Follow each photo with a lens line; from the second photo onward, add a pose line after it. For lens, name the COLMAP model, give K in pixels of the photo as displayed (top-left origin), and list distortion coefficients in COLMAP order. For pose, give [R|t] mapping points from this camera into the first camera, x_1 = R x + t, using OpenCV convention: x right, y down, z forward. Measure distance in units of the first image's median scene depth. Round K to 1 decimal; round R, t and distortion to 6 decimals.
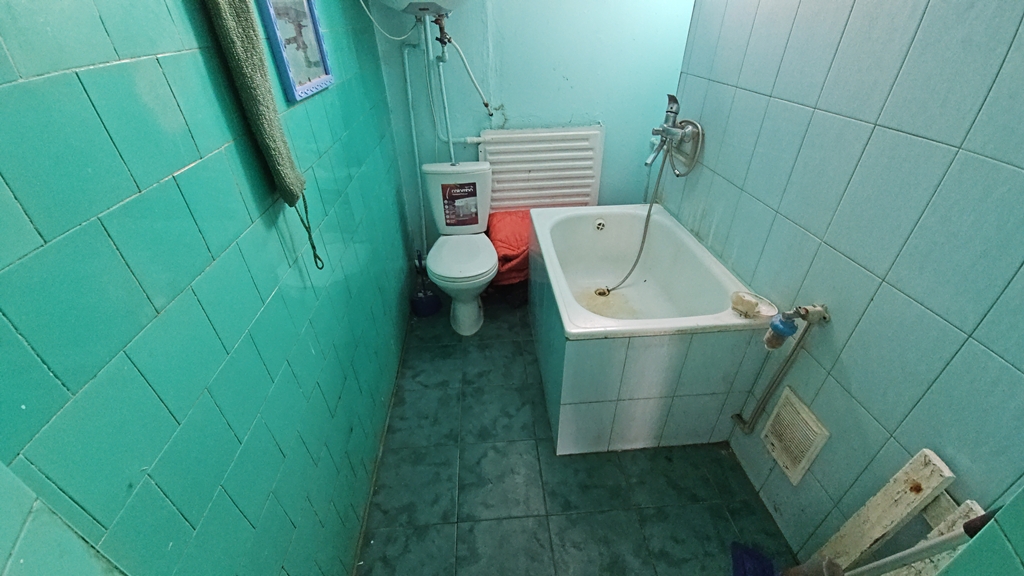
lens RADIAL K [[411.9, 0, 510.9], [0, 411.9, 291.6], [0, 0, 1]] dist [0.005366, -0.004263]
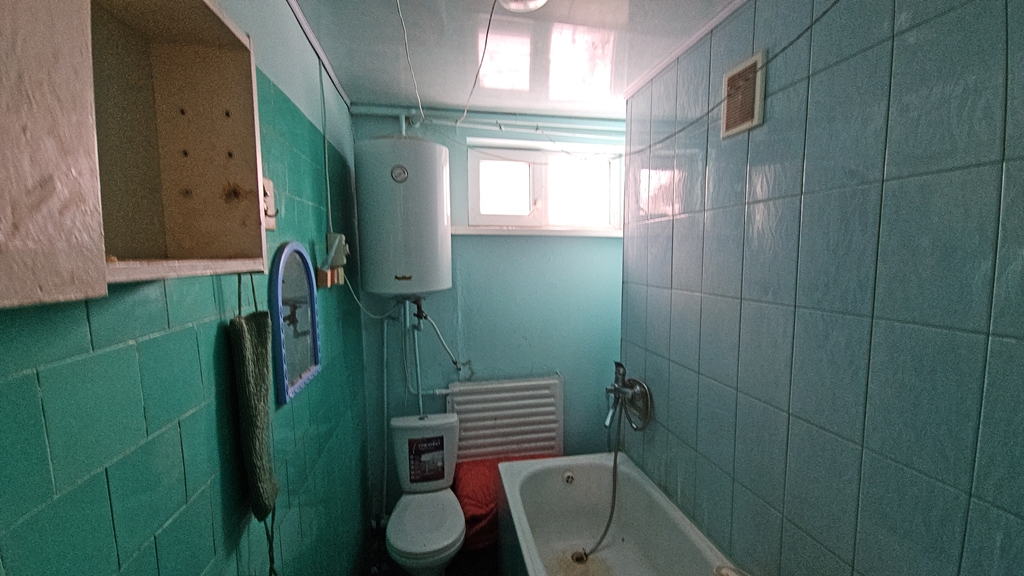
lens RADIAL K [[411.9, 0, 510.4], [0, 411.9, 293.1], [0, 0, 1]] dist [0.005366, -0.004263]
pose [[0.995784, -0.002900, 0.091685, -0.016065], [0.046850, 0.875385, -0.481150, -0.094312], [-0.078864, 0.483417, 0.871830, -0.079824]]
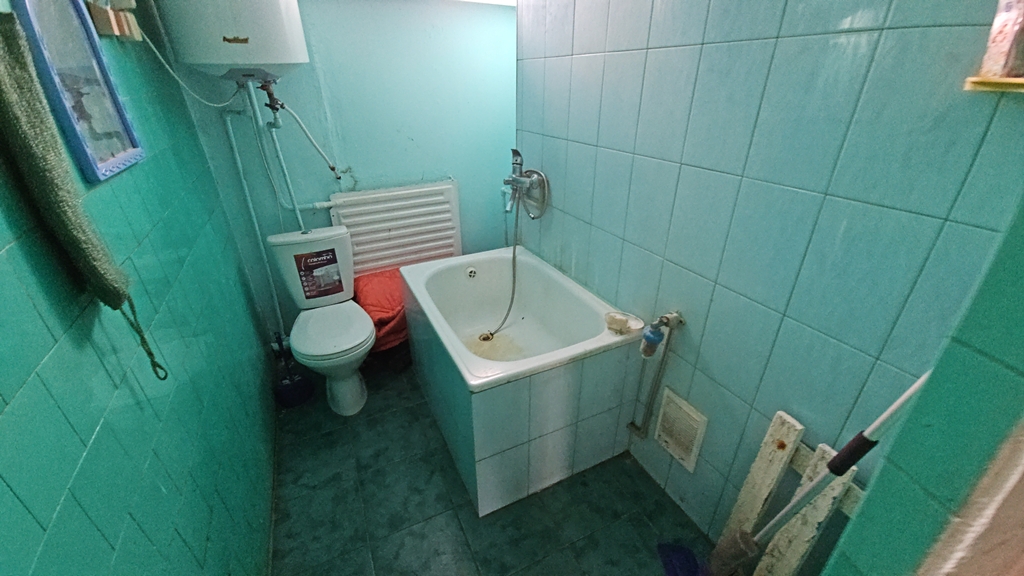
lens RADIAL K [[411.9, 0, 510.6], [0, 411.9, 292.3], [0, 0, 1]] dist [0.005366, -0.004263]
pose [[0.931323, -0.164945, 0.324700, -0.040317], [0.201543, 0.976019, -0.082266, -0.012560], [-0.303344, 0.142057, 0.942233, 0.016027]]
